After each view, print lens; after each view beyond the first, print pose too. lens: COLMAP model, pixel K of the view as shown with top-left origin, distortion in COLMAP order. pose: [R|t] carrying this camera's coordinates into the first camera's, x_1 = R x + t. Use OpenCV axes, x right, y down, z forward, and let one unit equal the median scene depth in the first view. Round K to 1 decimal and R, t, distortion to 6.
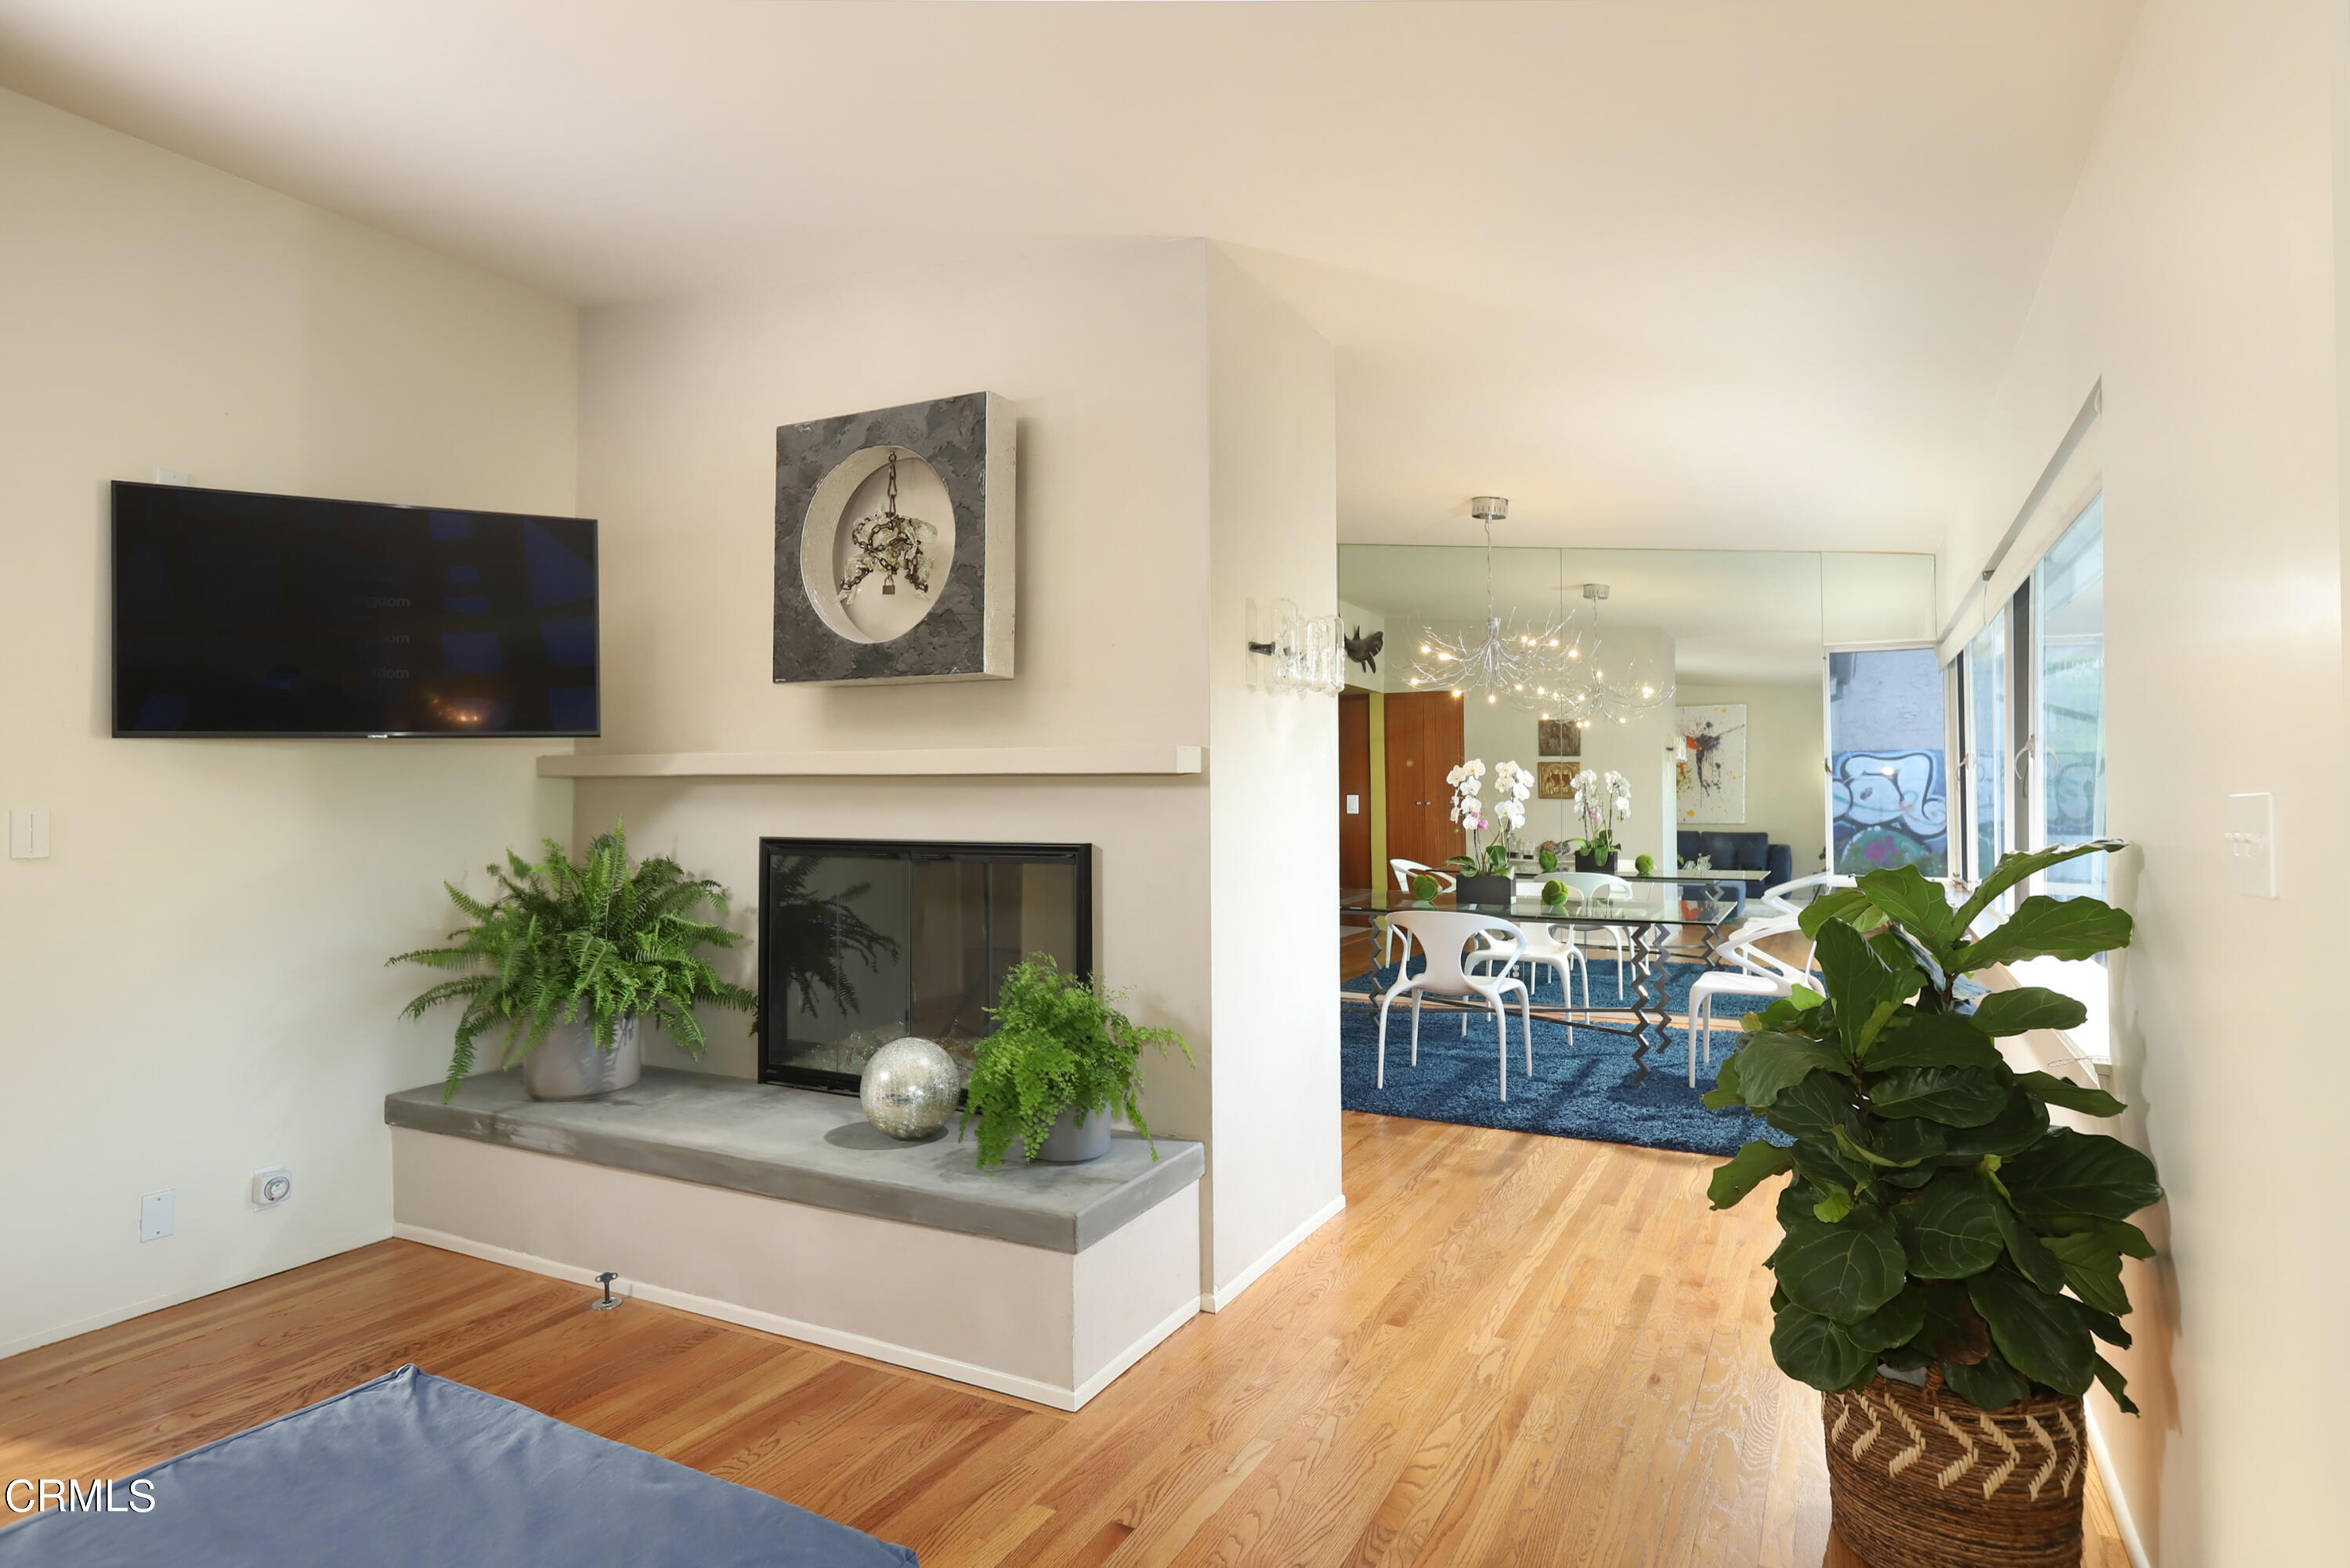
lens RADIAL K [[1290.1, 0, 1168.6], [0, 1290.1, 767.3], [0, 0, 1]] dist [-0.016876, -0.000003]
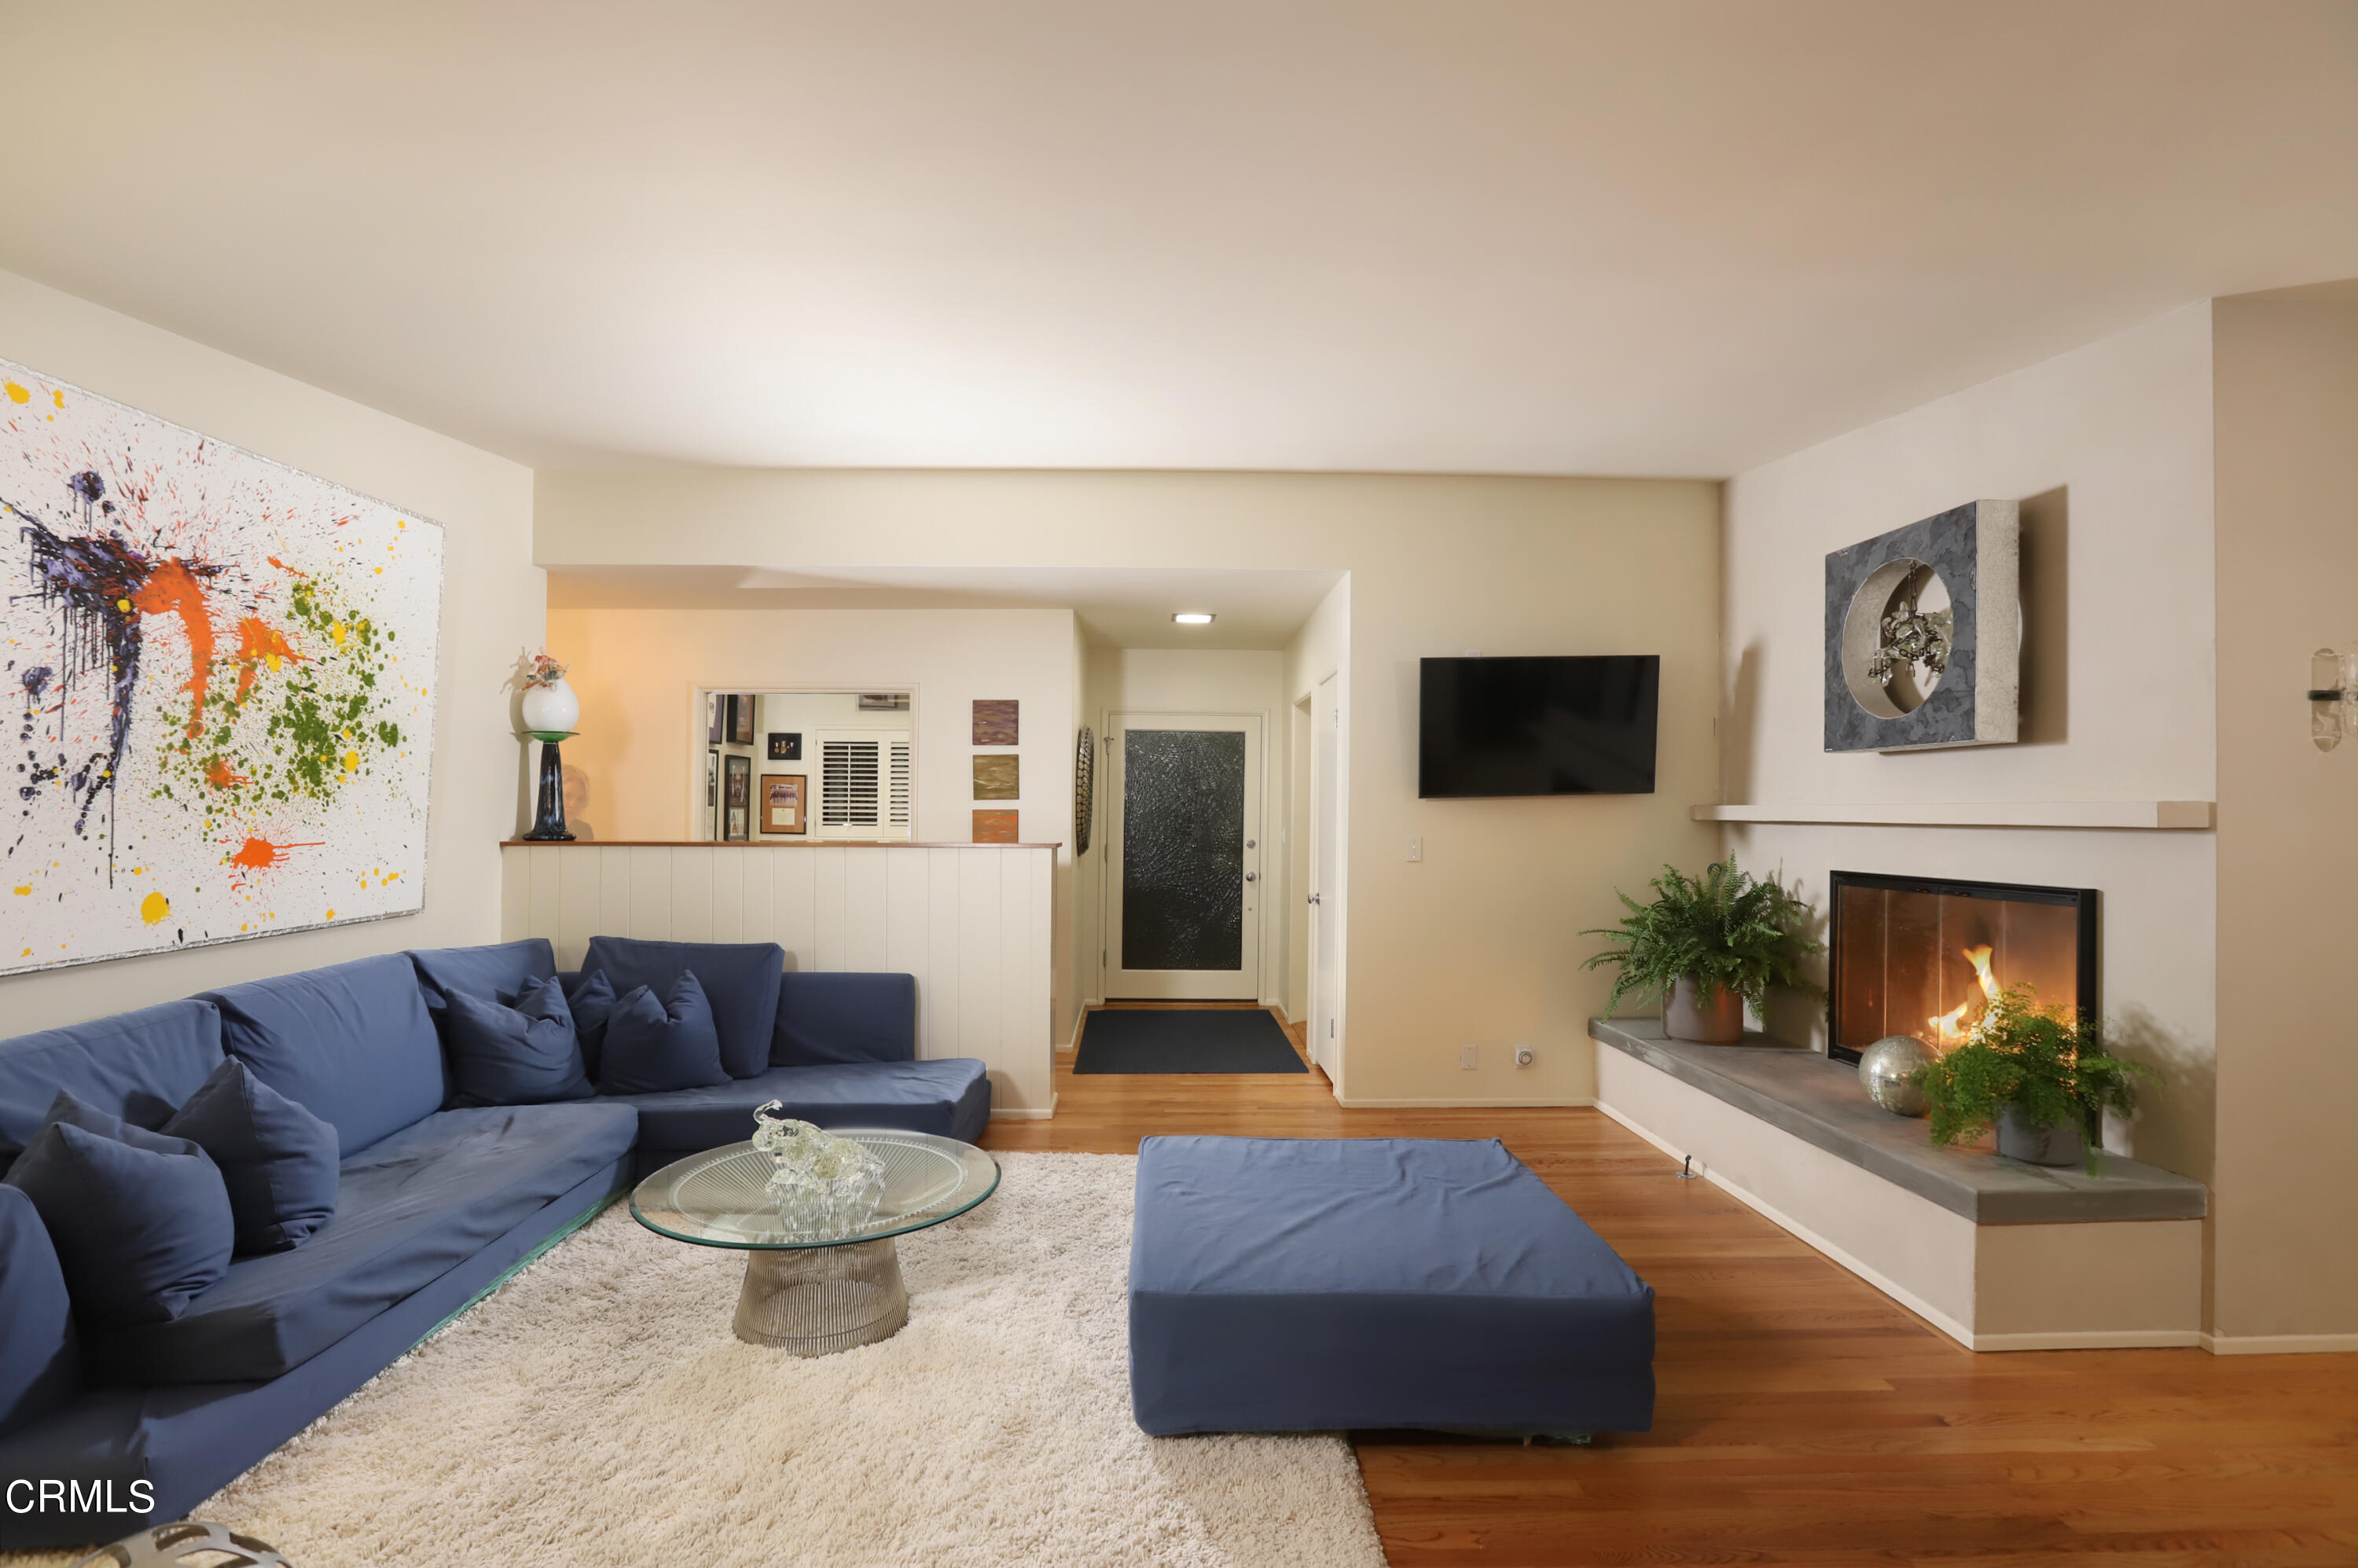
lens RADIAL K [[1076.1, 0, 1162.1], [0, 1076.1, 814.3], [0, 0, 1]] dist [-0.022172, 0.005899]
pose [[0.481931, 0.004912, -0.876195, 0.343360], [0.015328, 0.999784, 0.014035, -0.029132], [0.876075, -0.020194, 0.481752, -0.124506]]
